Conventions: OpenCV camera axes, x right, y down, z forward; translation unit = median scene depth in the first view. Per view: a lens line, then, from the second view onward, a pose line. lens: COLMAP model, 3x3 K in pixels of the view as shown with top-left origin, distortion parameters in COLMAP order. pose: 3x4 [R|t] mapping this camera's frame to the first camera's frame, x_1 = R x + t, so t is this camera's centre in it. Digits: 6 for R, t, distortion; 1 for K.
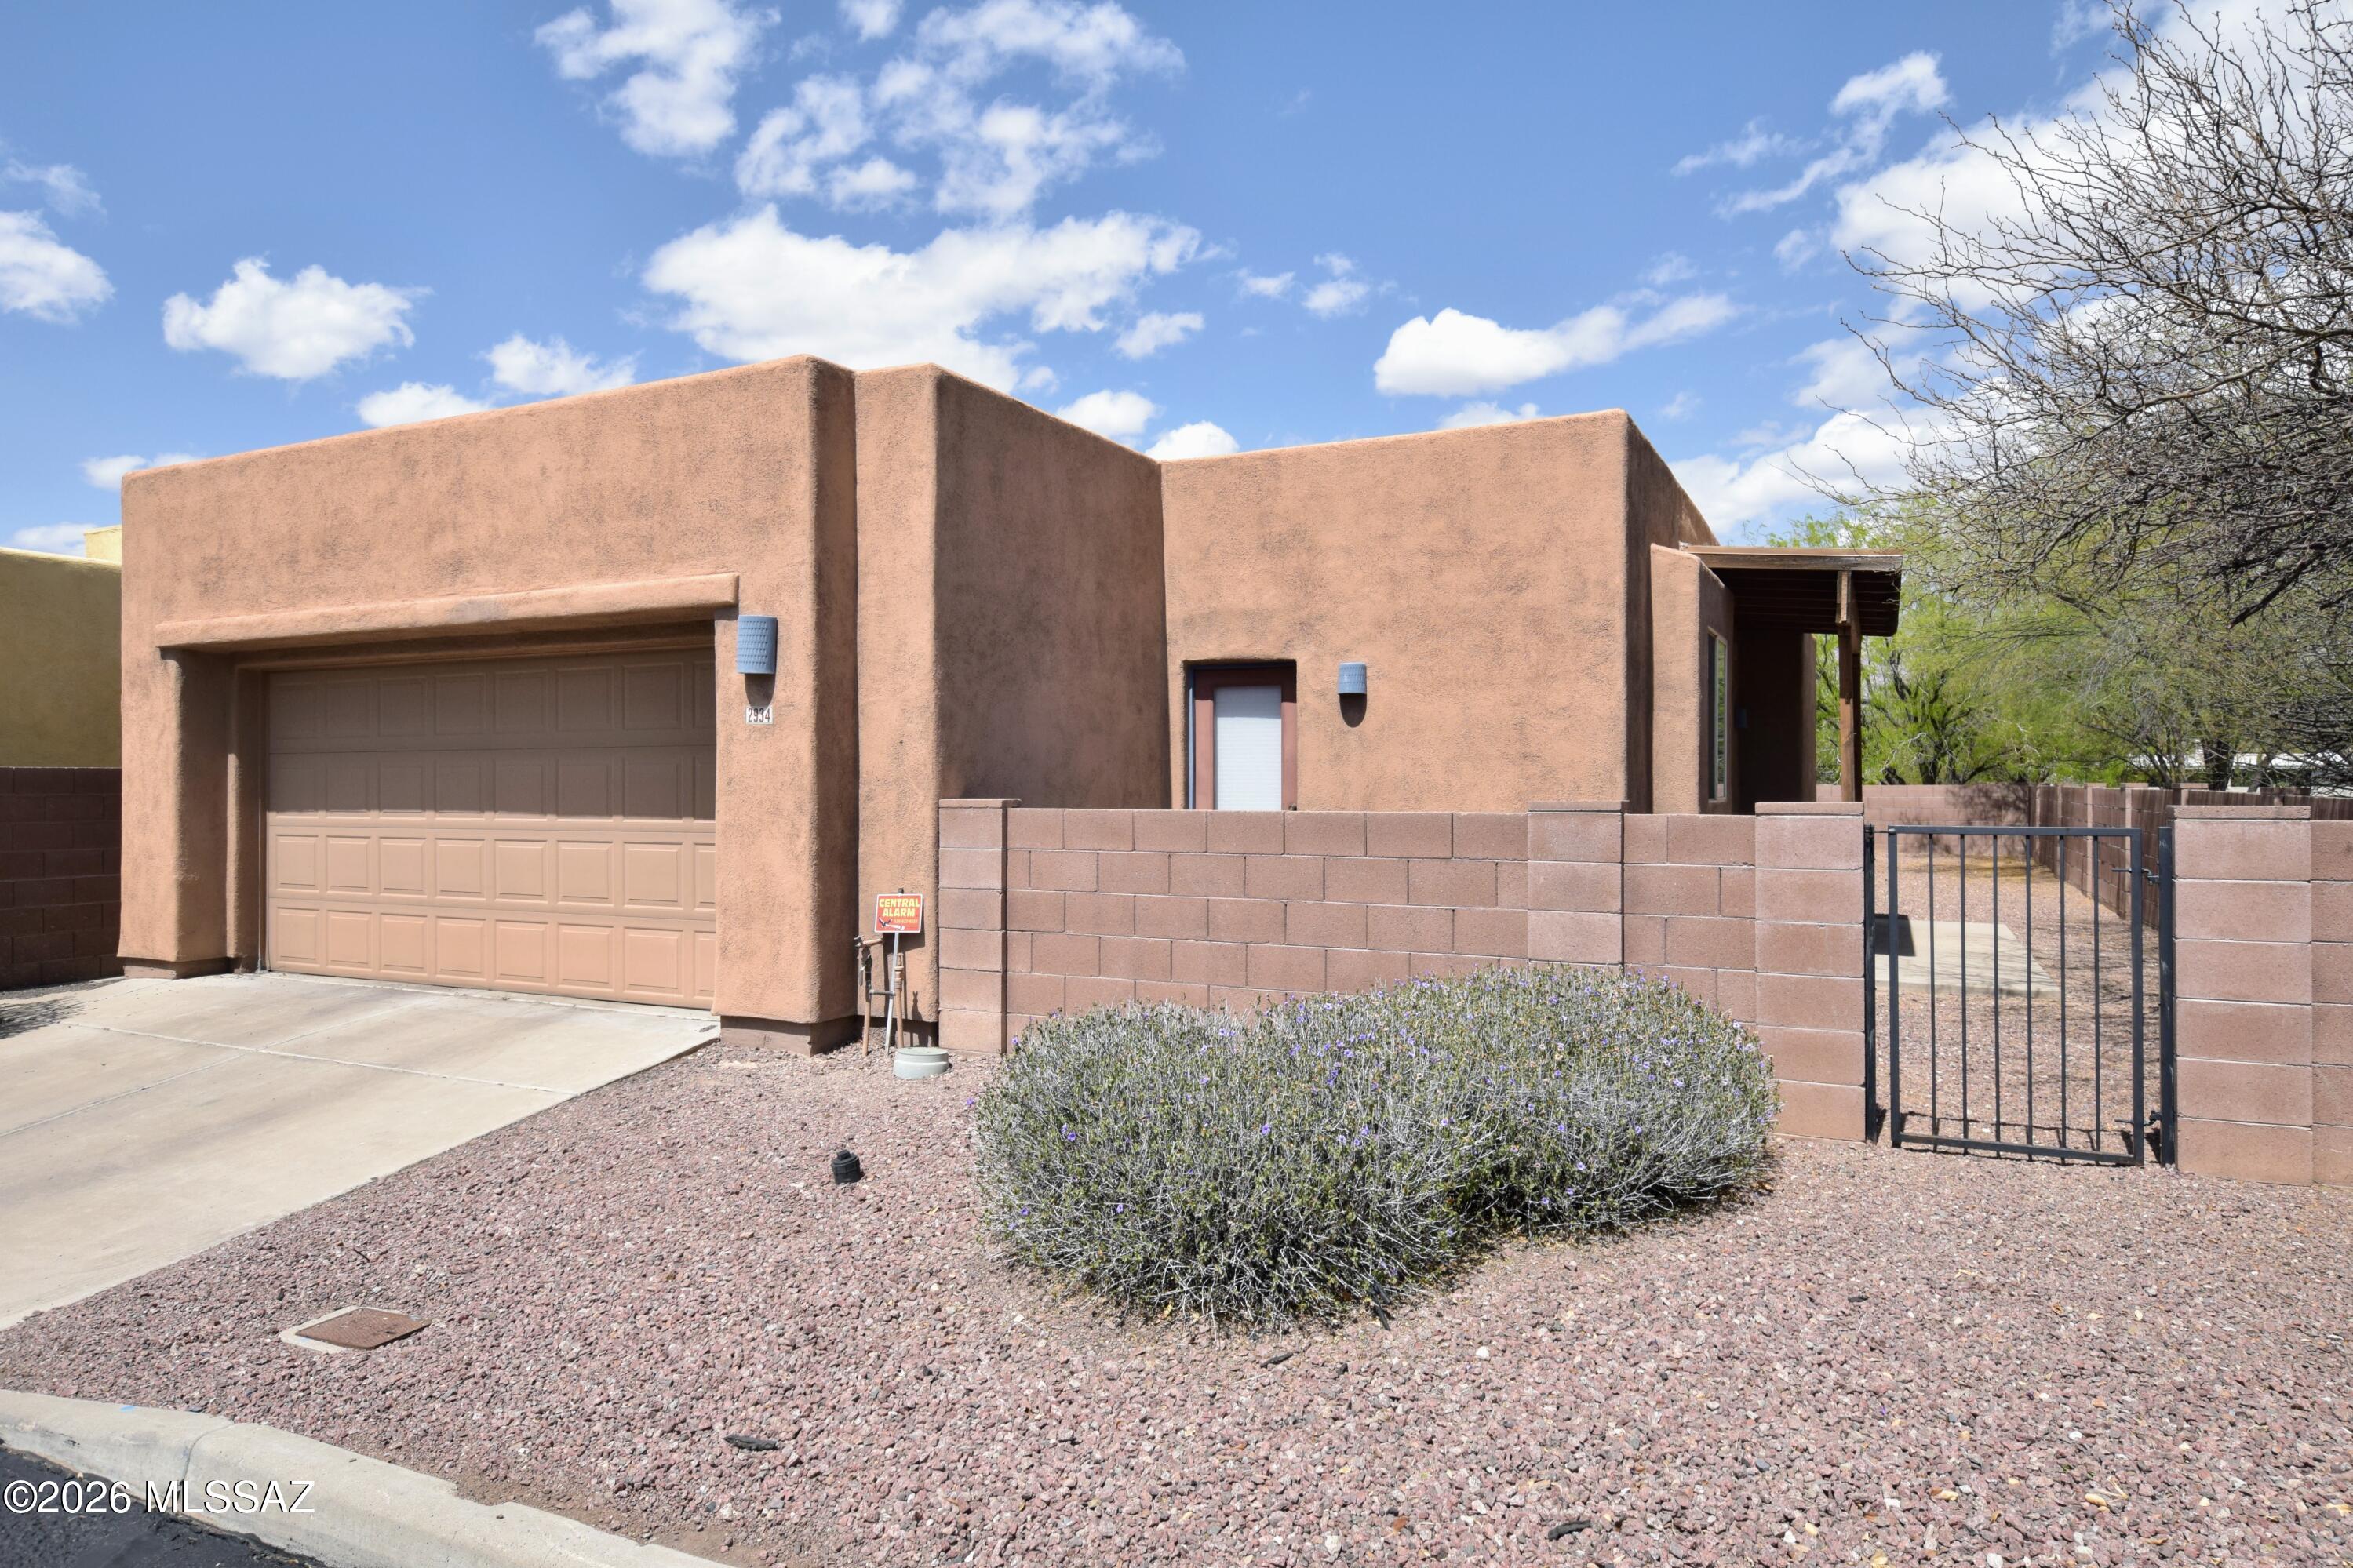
lens RADIAL K [[1450.8, 0, 1178.7], [0, 1450.8, 778.8], [0, 0, 1]] dist [0.003680, 0.000155]
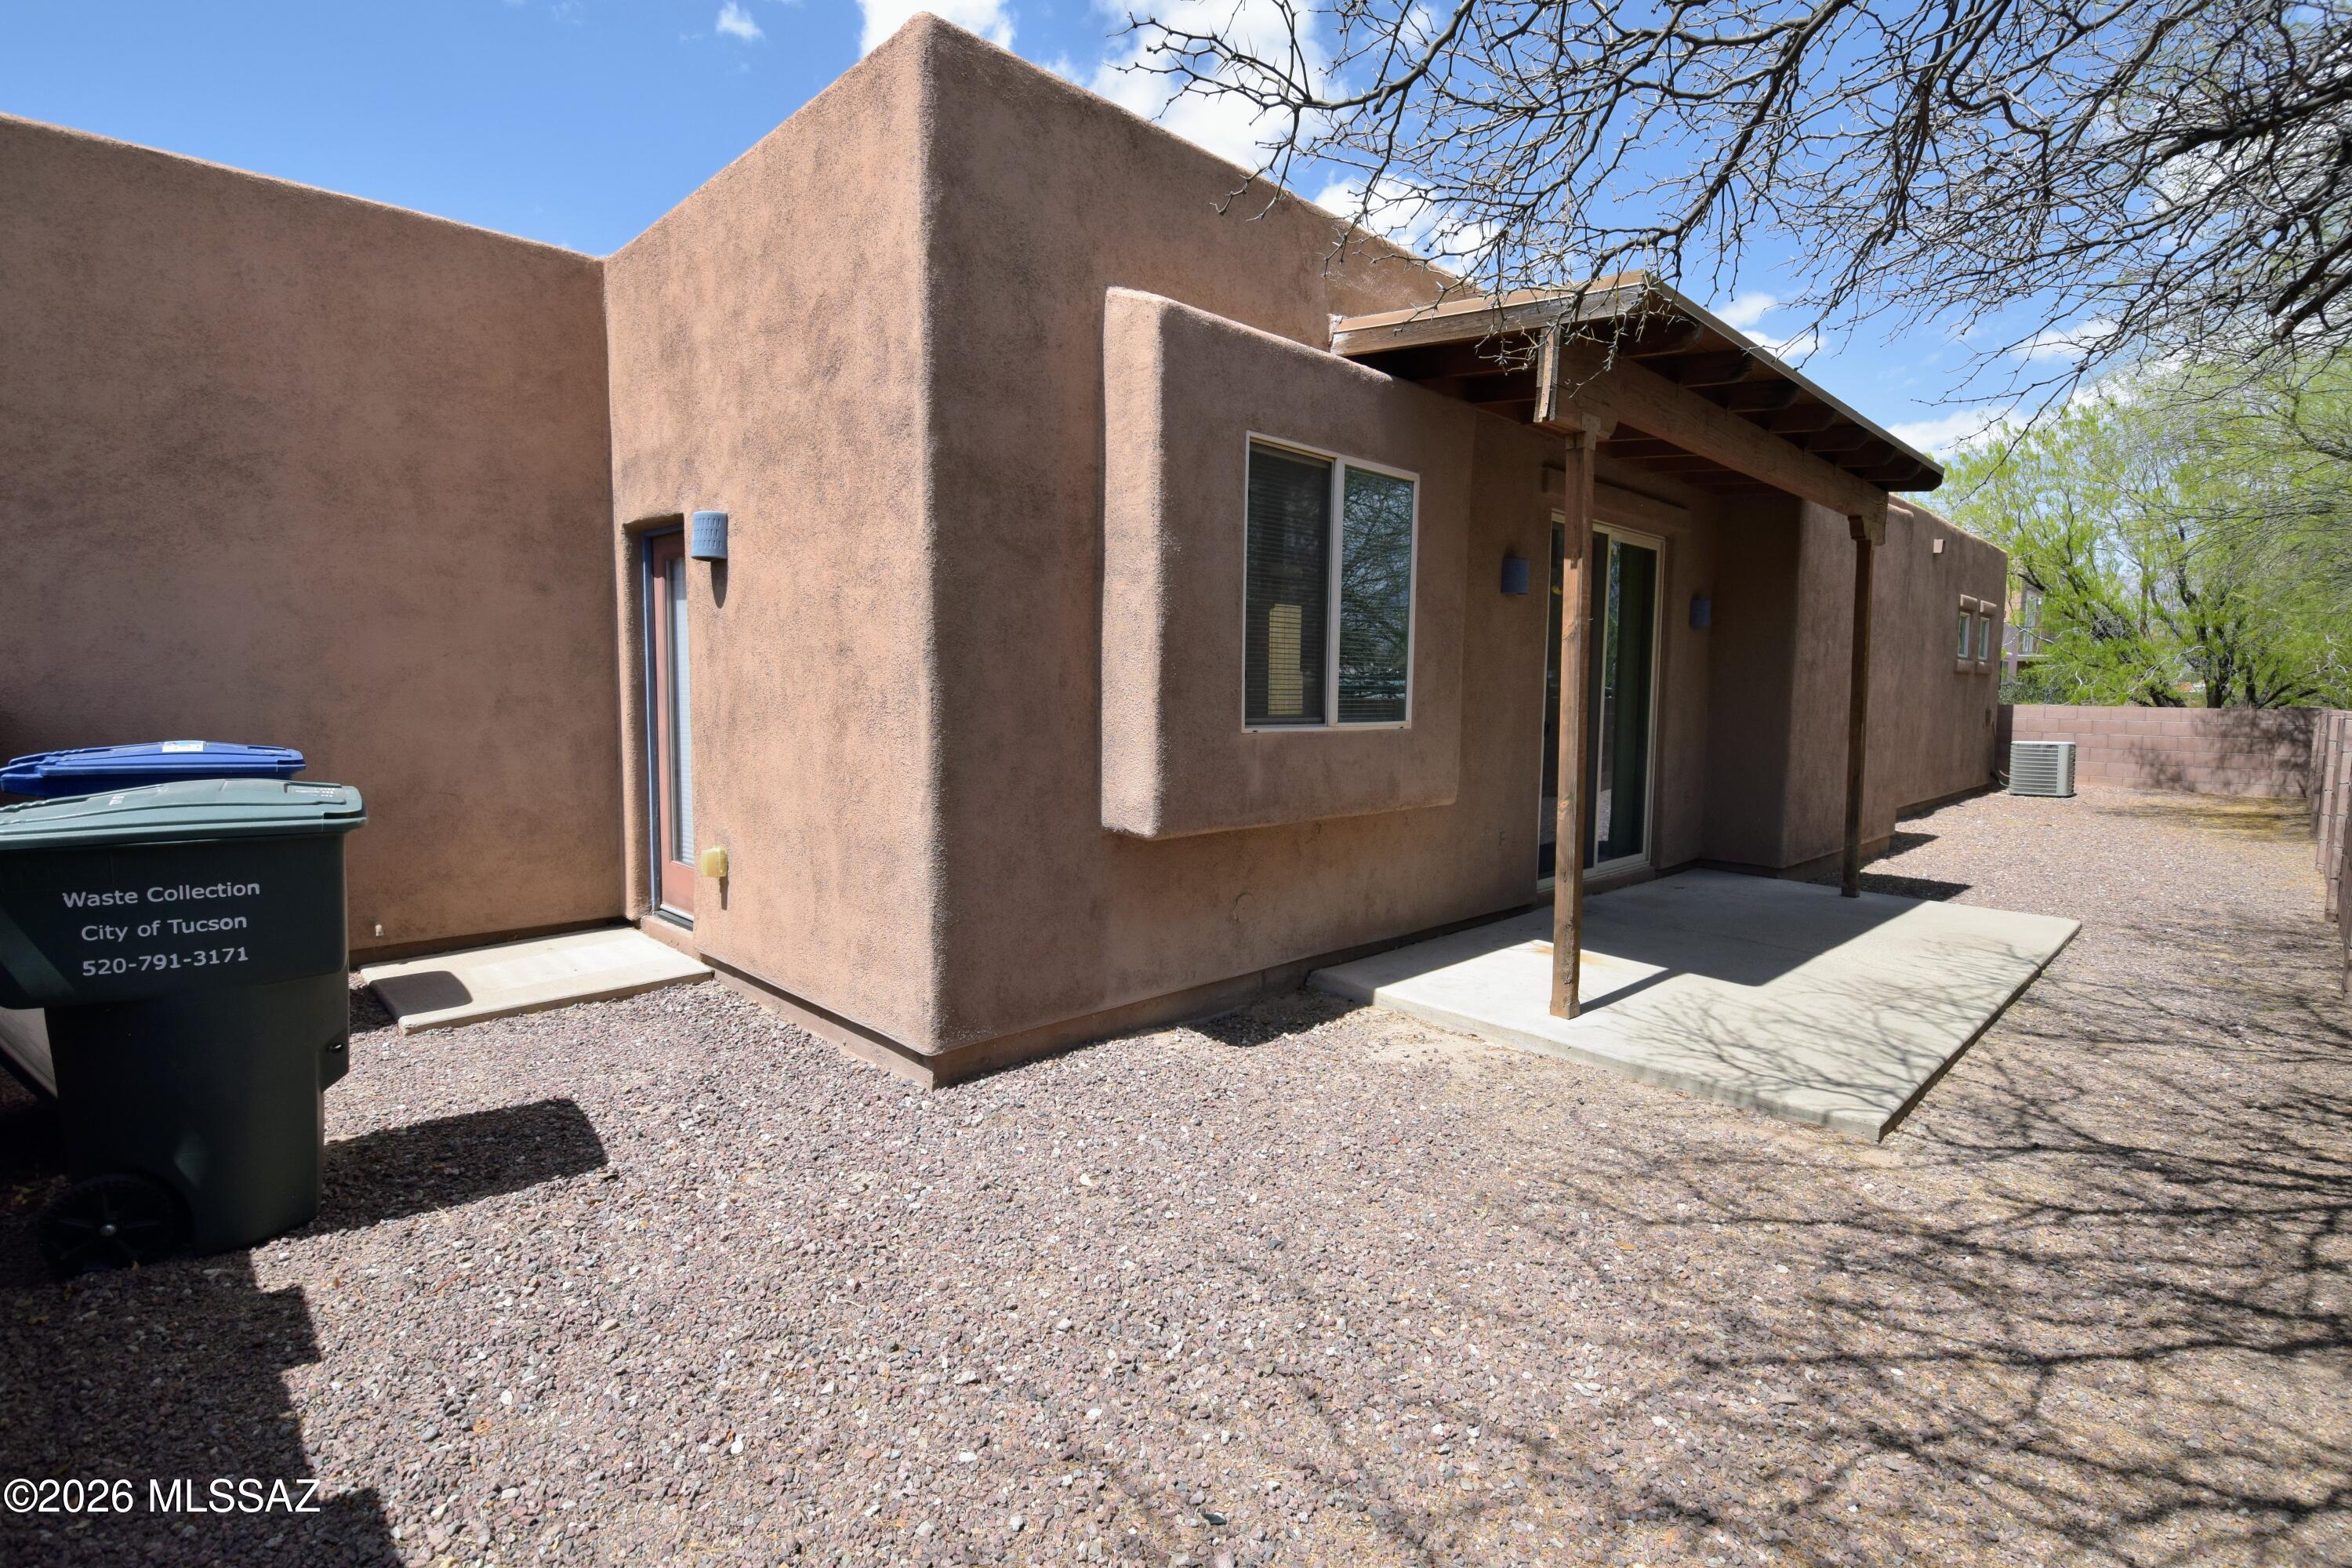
lens RADIAL K [[1135.8, 0, 1175.4], [0, 1135.8, 788.3], [0, 0, 1]] dist [-0.007650, -0.008898]
pose [[0.944283, 0.044963, -0.326050, 0.518001], [-0.015351, 0.995563, 0.092831, -0.003691], [0.328778, -0.082654, 0.940783, 0.574542]]
